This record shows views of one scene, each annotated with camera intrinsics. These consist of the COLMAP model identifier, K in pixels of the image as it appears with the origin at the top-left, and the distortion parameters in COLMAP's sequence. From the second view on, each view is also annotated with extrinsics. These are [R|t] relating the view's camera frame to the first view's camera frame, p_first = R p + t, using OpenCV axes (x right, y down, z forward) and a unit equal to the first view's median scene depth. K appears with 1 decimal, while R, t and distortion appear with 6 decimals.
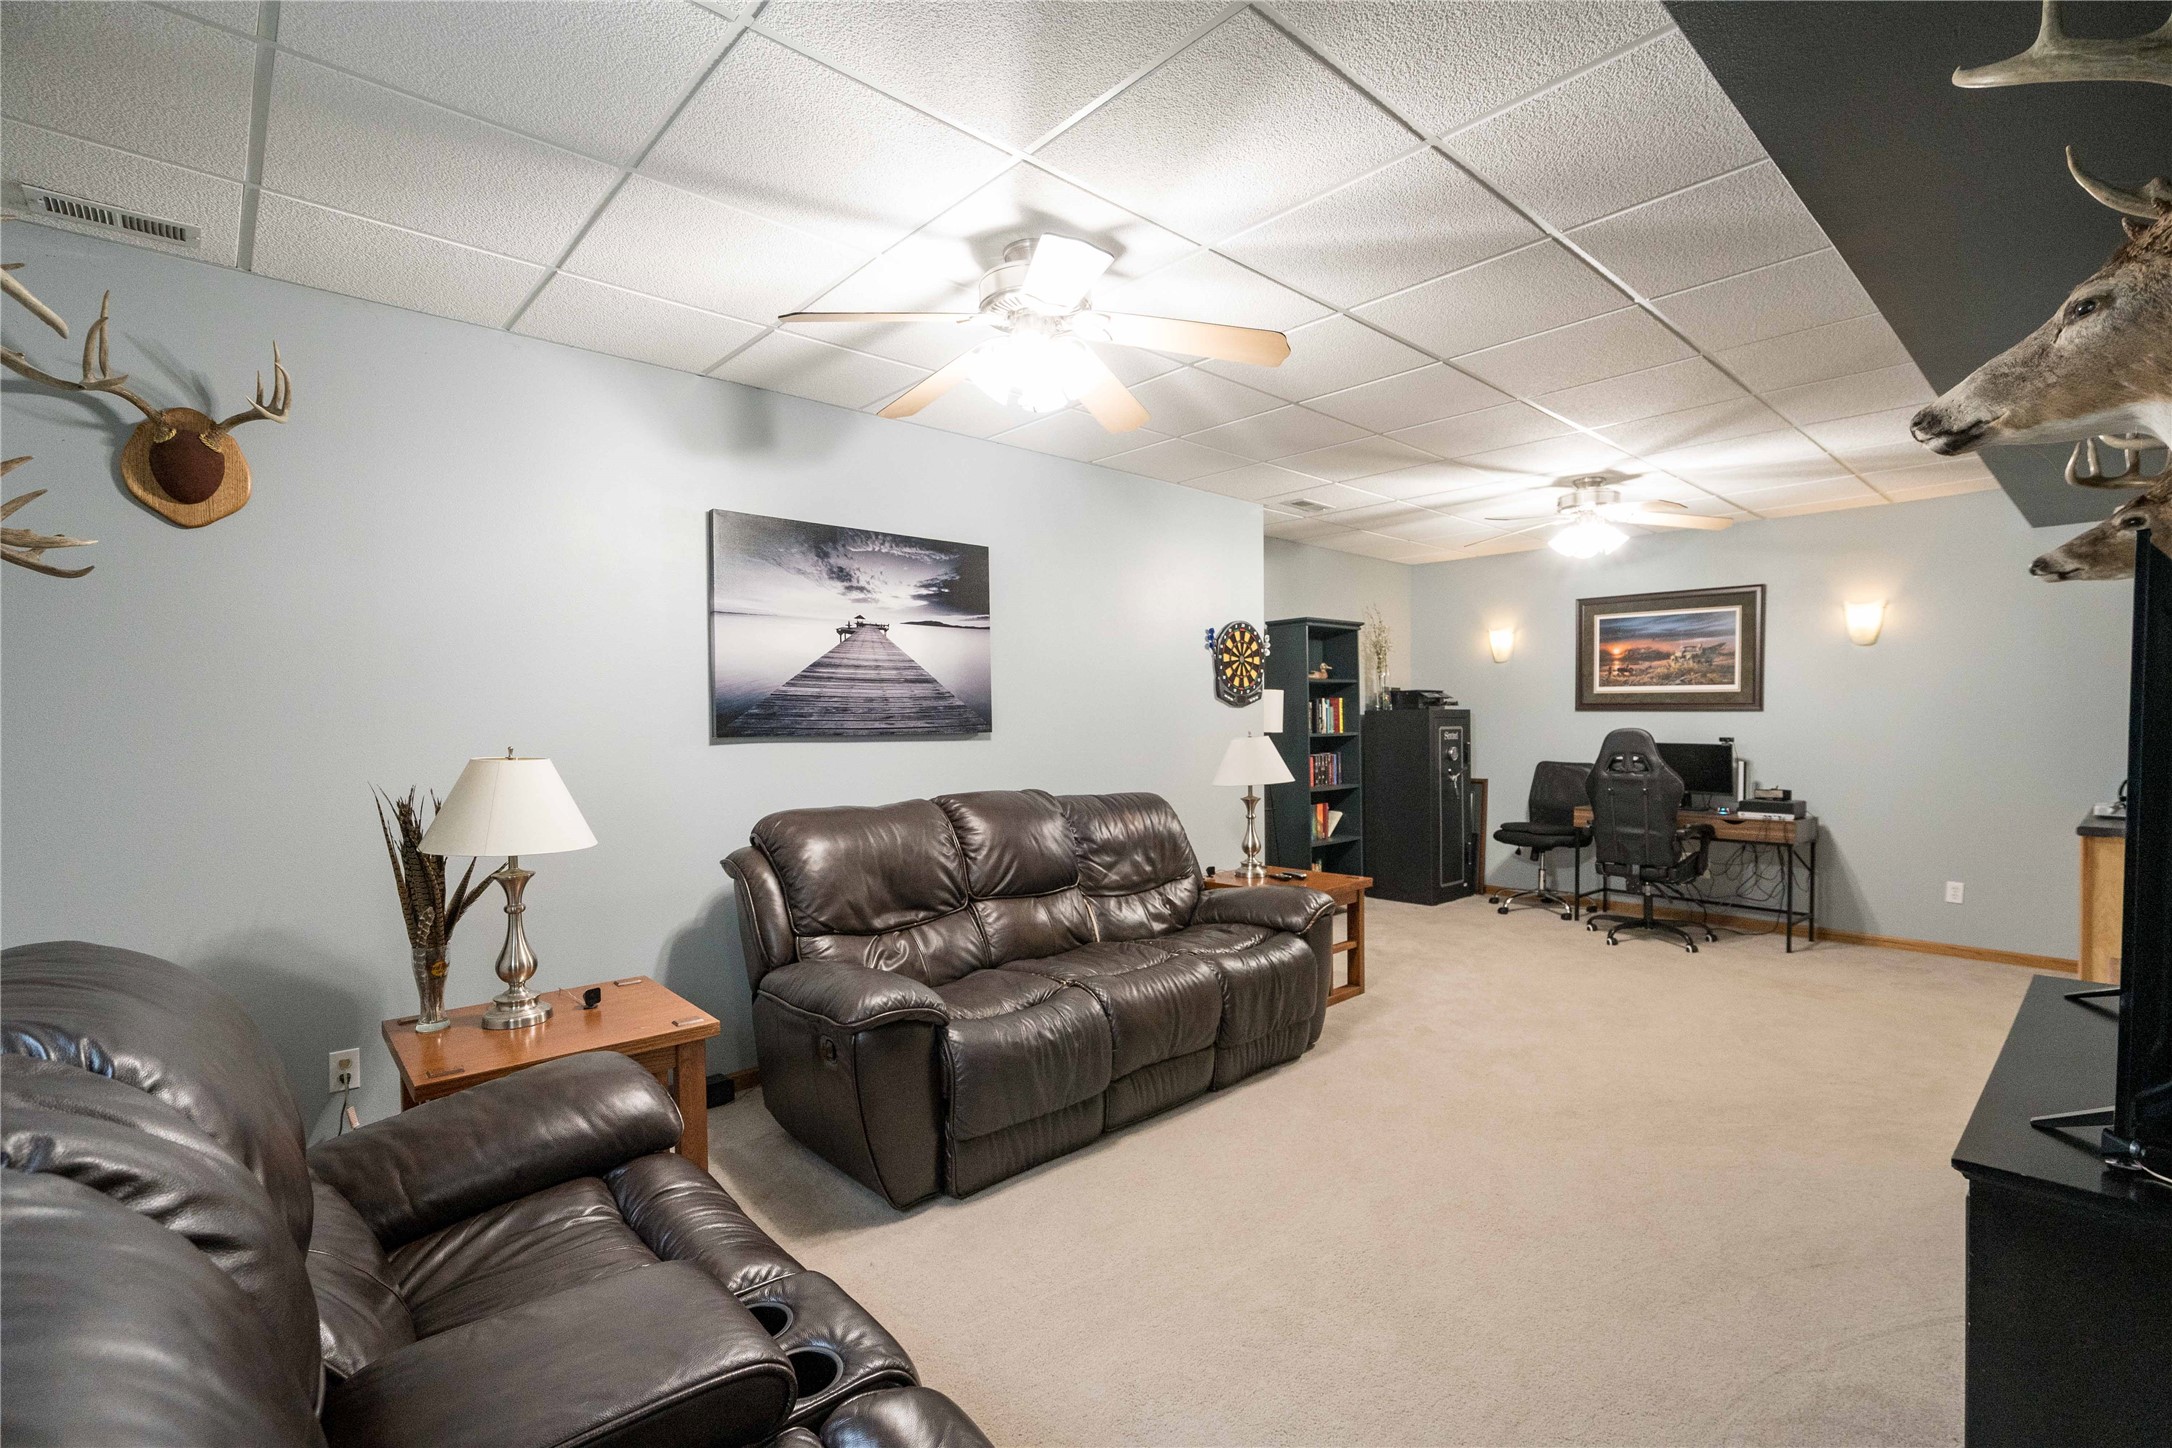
lens RADIAL K [[989.4, 0, 1083.6], [0, 989.4, 722.0], [0, 0, 1]] dist [0.002689, 0.000401]
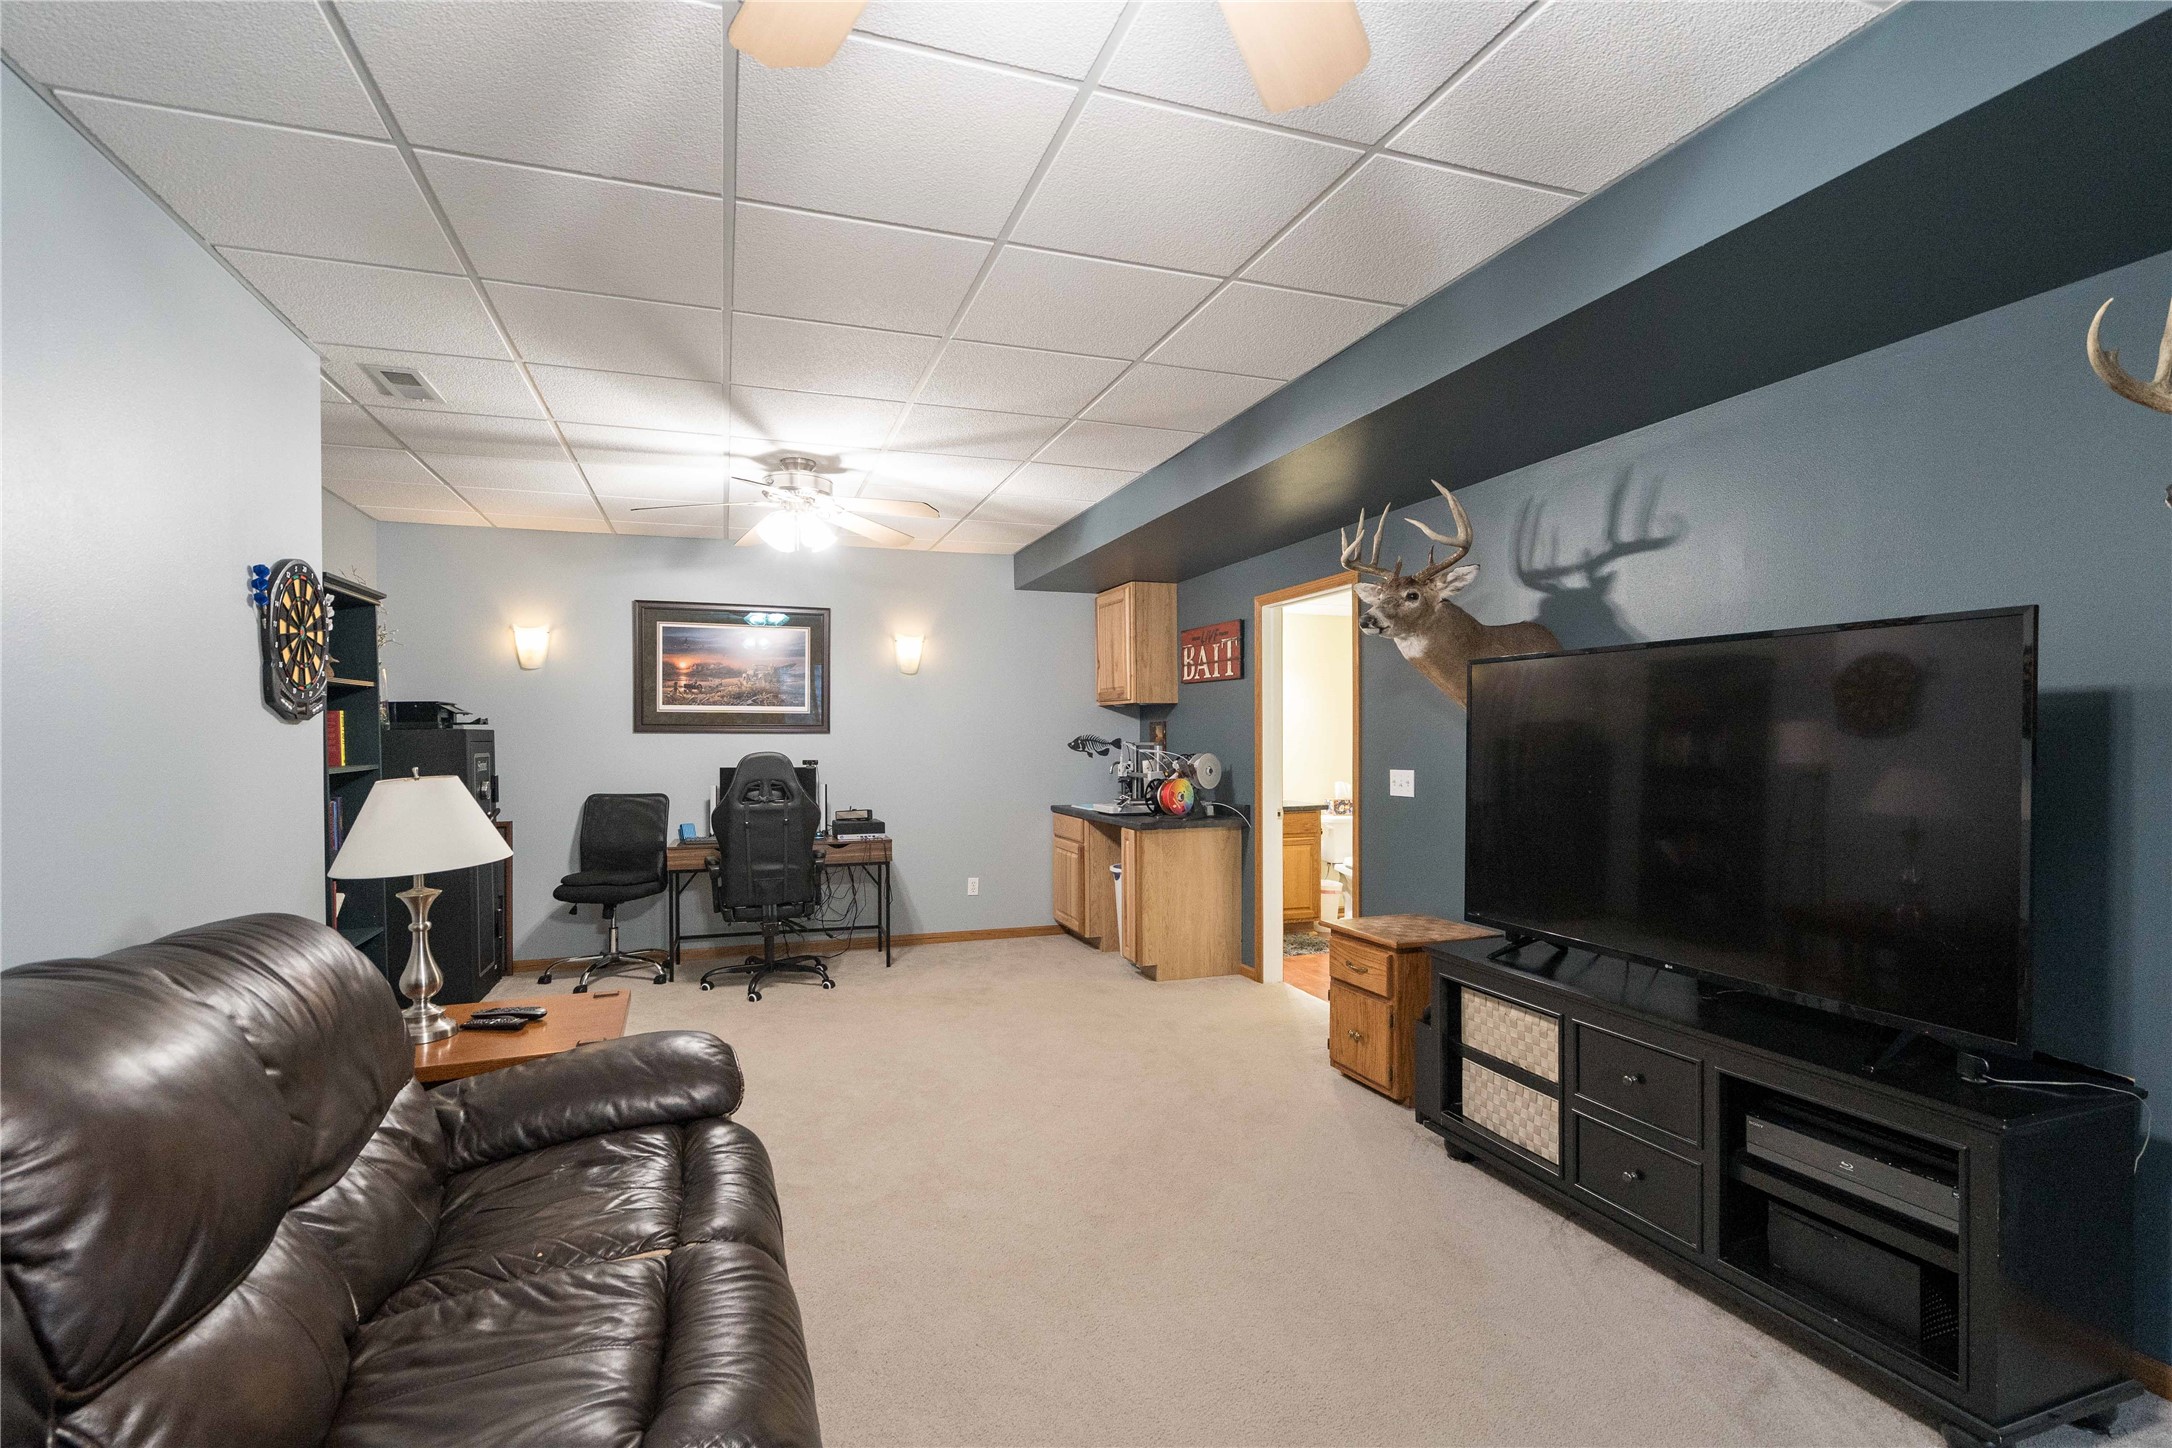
lens RADIAL K [[989.4, 0, 1077.6], [0, 989.4, 737.0], [0, 0, 1]] dist [0.002689, 0.000401]
pose [[0.394248, -0.000363, 0.919004, -0.151948], [0.006445, 0.999976, -0.002370, -0.003464], [-0.918981, 0.006857, 0.394241, 0.380769]]
